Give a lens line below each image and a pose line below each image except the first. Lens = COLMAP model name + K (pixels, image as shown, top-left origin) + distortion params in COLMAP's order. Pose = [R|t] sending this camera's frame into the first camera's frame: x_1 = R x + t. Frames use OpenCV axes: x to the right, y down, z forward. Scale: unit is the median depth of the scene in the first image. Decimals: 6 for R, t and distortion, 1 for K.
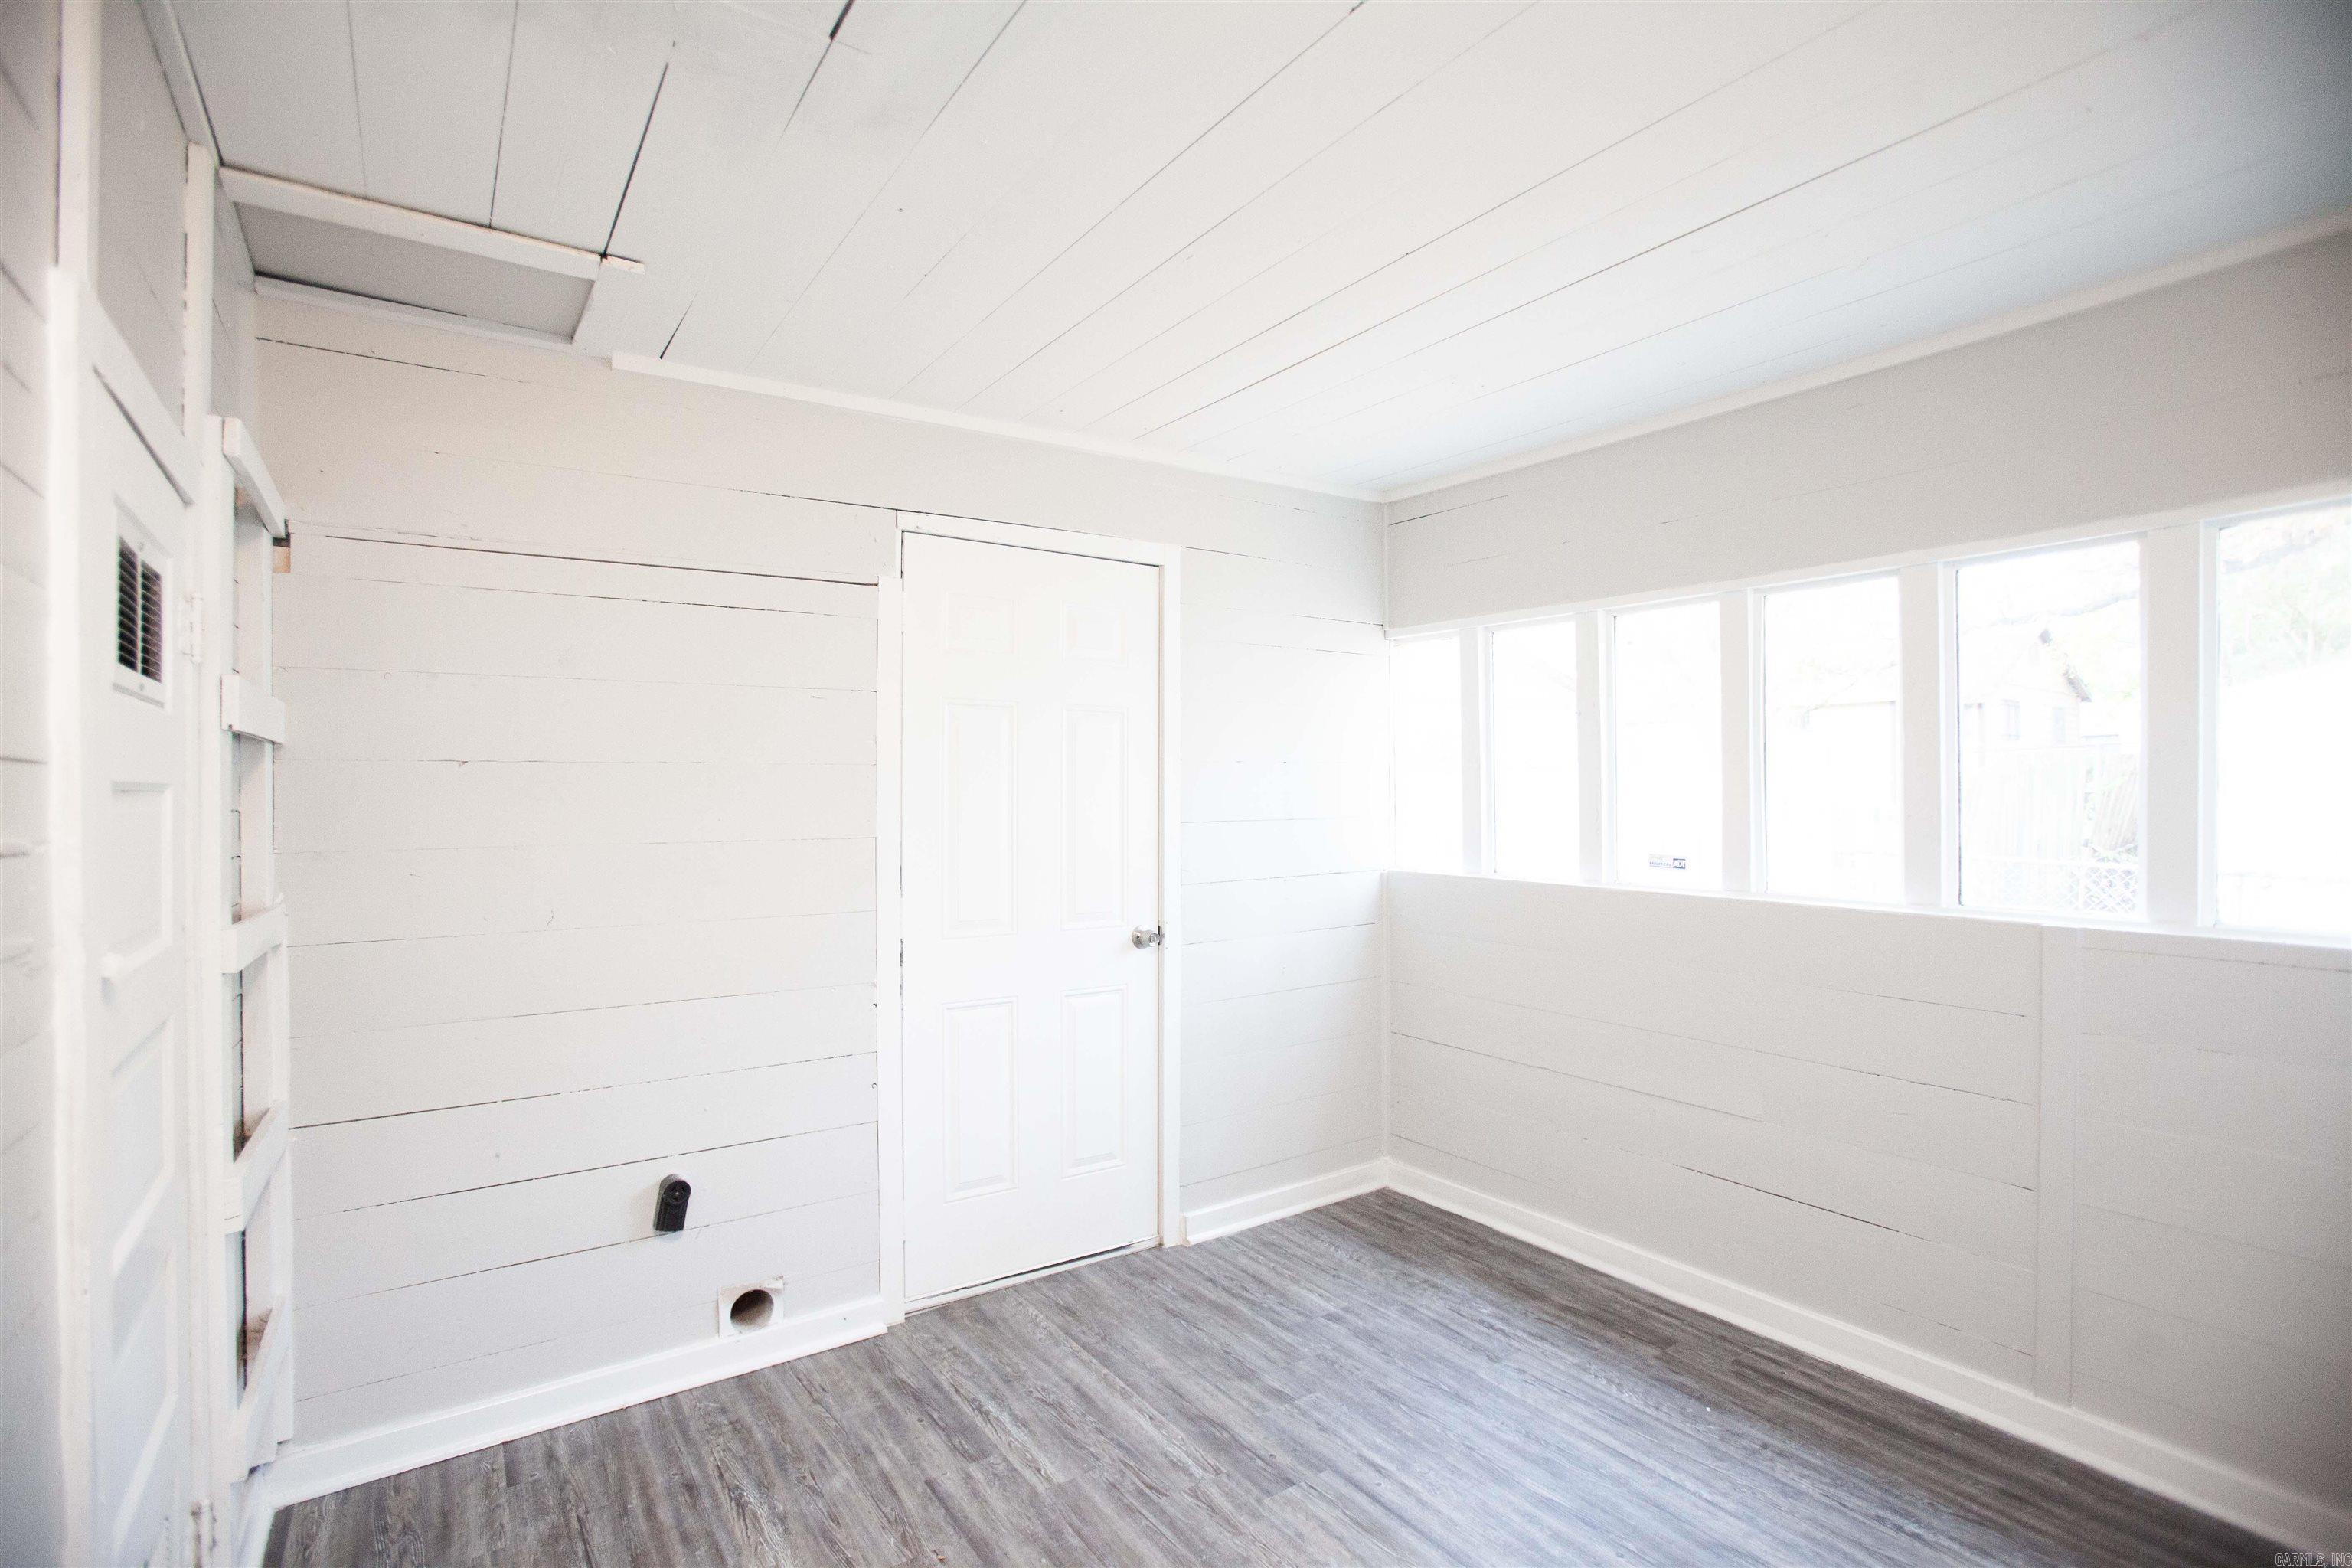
lens RADIAL K [[1106.0, 0, 1161.8], [0, 1106.0, 794.3], [0, 0, 1]] dist [-0.076307, 0.038663]
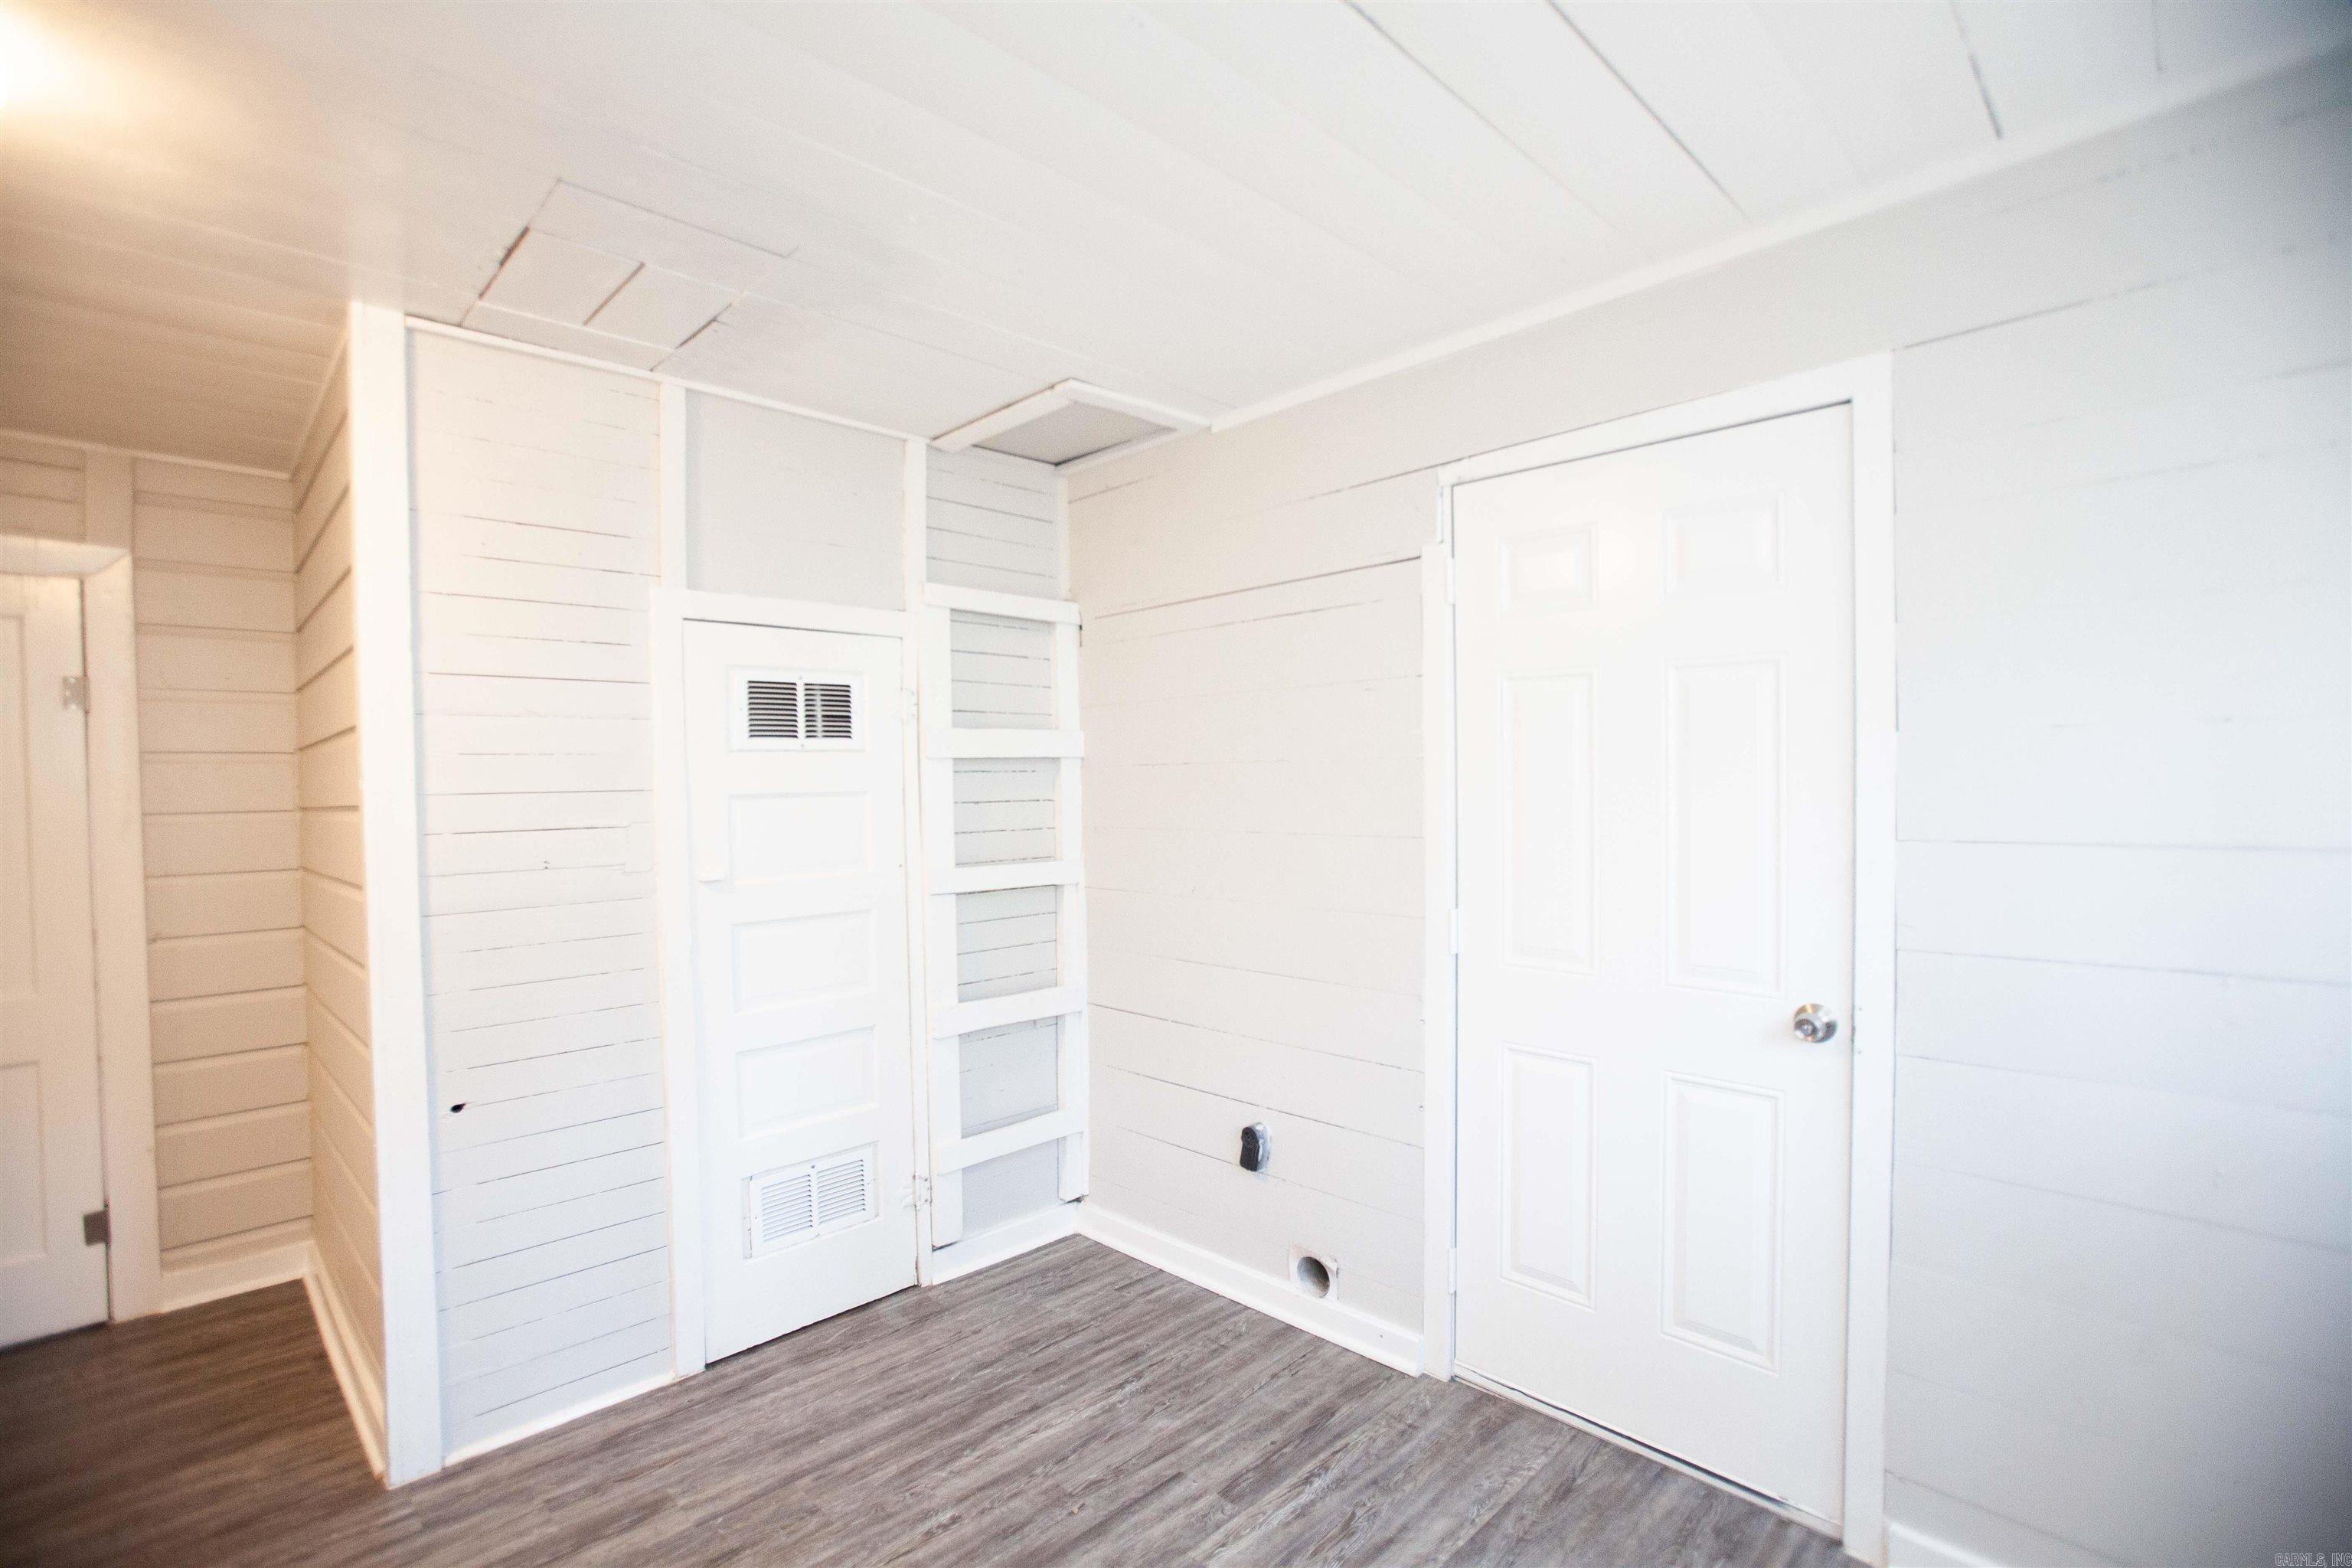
lens RADIAL K [[1106.0, 0, 1161.8], [0, 1106.0, 794.3], [0, 0, 1]] dist [-0.076307, 0.038663]
pose [[0.163242, 0.024742, -0.986276, 0.606249], [0.016219, 0.999483, 0.027757, -0.025548], [0.986453, -0.020528, 0.162756, 0.653735]]
